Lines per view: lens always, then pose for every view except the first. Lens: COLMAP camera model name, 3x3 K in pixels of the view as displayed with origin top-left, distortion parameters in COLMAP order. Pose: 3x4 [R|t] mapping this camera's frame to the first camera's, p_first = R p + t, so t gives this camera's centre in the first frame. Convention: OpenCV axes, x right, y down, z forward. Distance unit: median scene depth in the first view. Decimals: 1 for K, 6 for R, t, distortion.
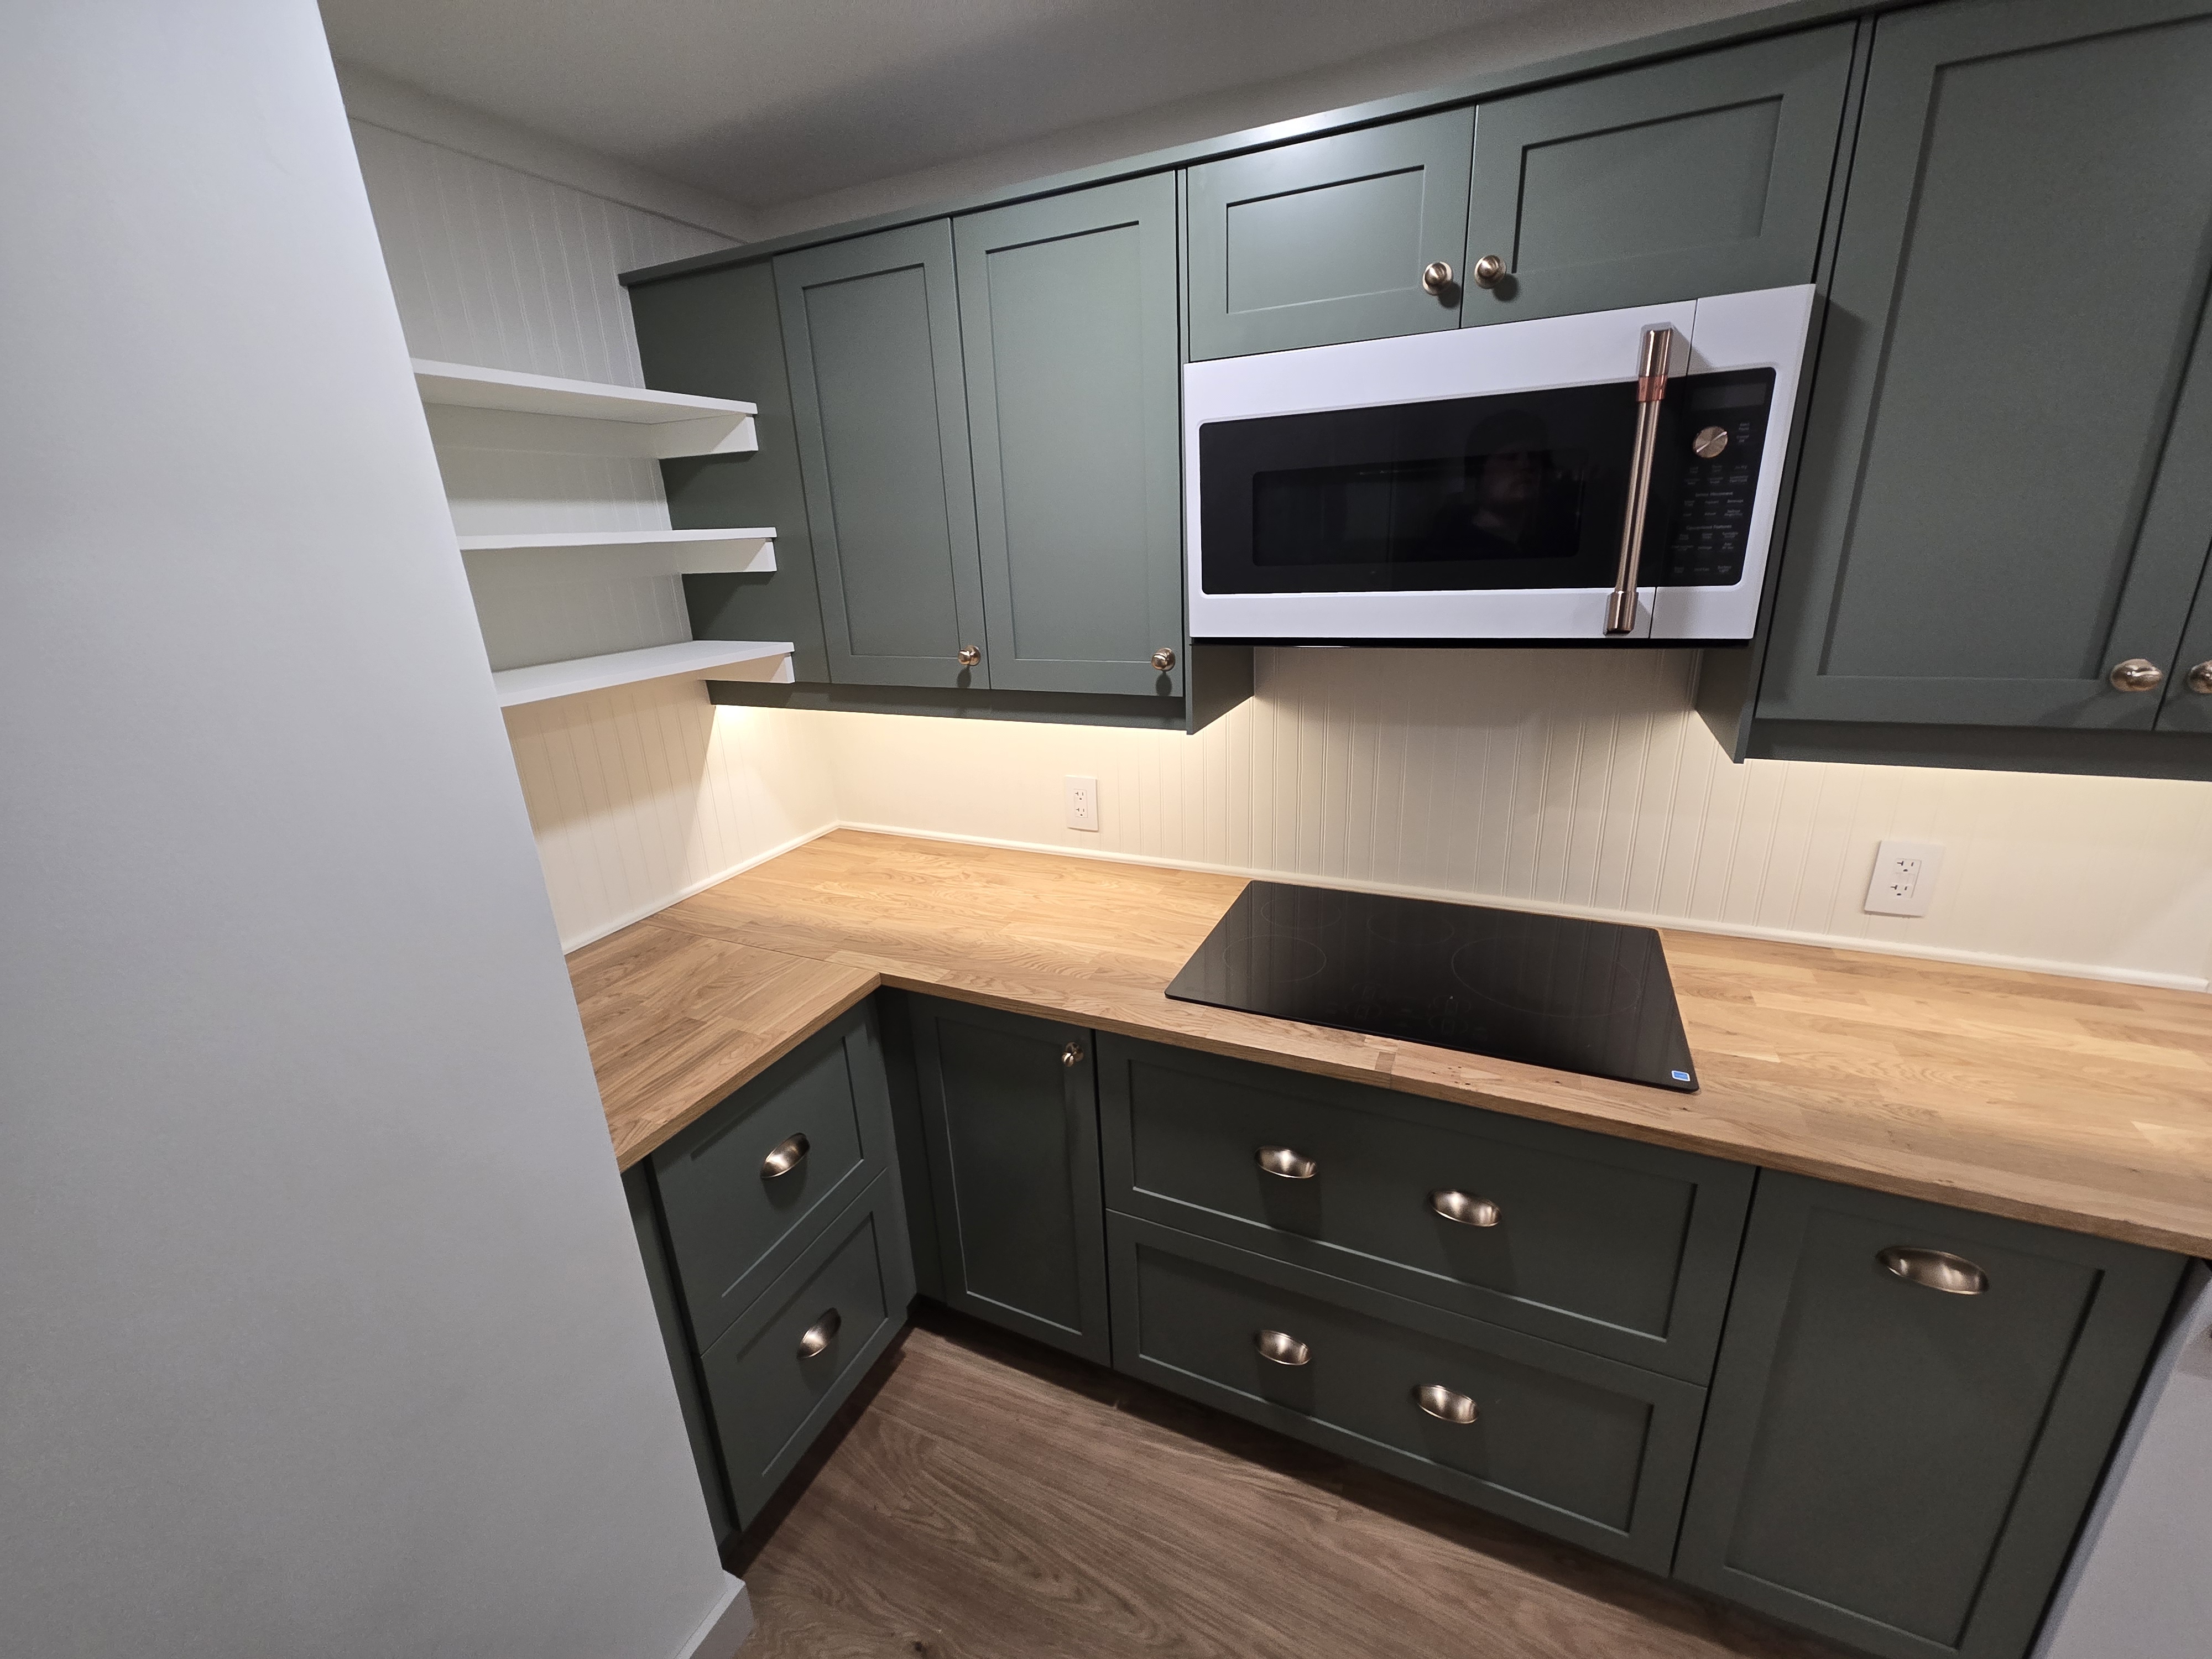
lens RADIAL K [[931.1, 0, 1106.0], [0, 931.1, 829.5], [0, 0, 1]] dist [-0.000205, 0.000166]
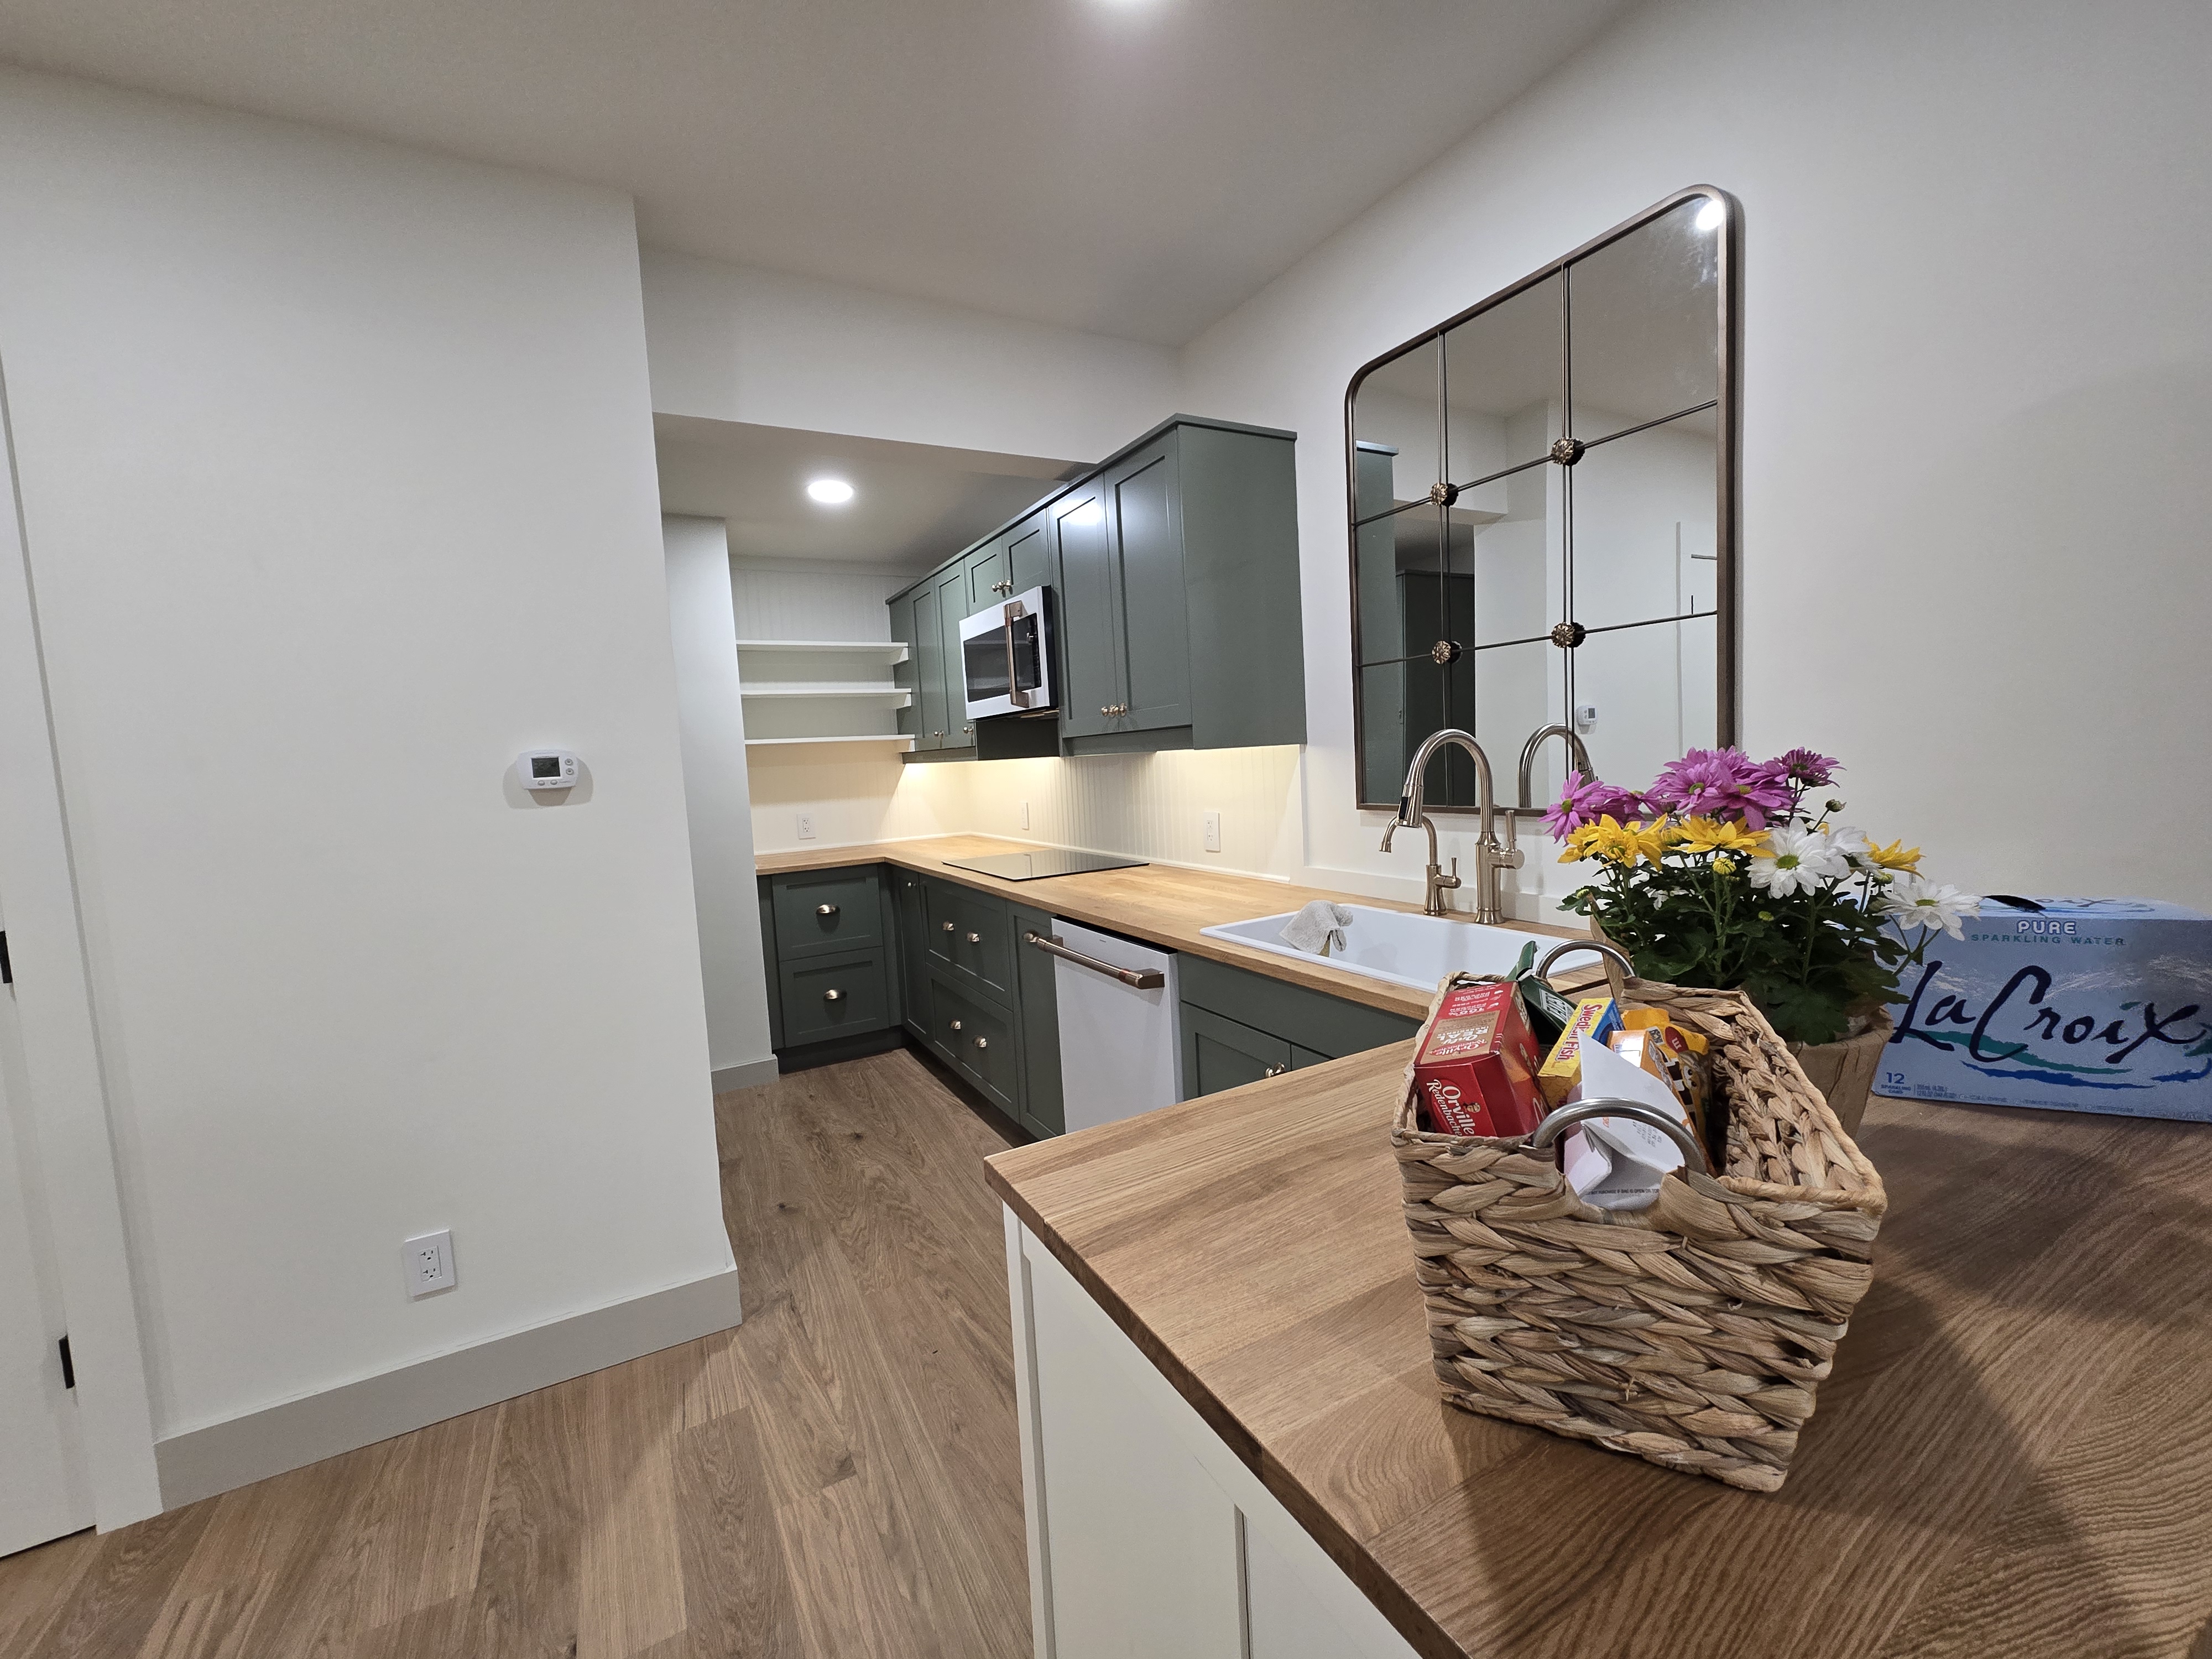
lens RADIAL K [[902.3, 0, 1101.4], [0, 902.3, 824.4], [0, 0, 1]] dist [-0.000102, 0.001985]
pose [[0.818001, 0.055850, -0.572500, 2.272878], [-0.175596, 0.972012, -0.156071, 0.492399], [0.547760, 0.228195, 0.804914, -0.903507]]
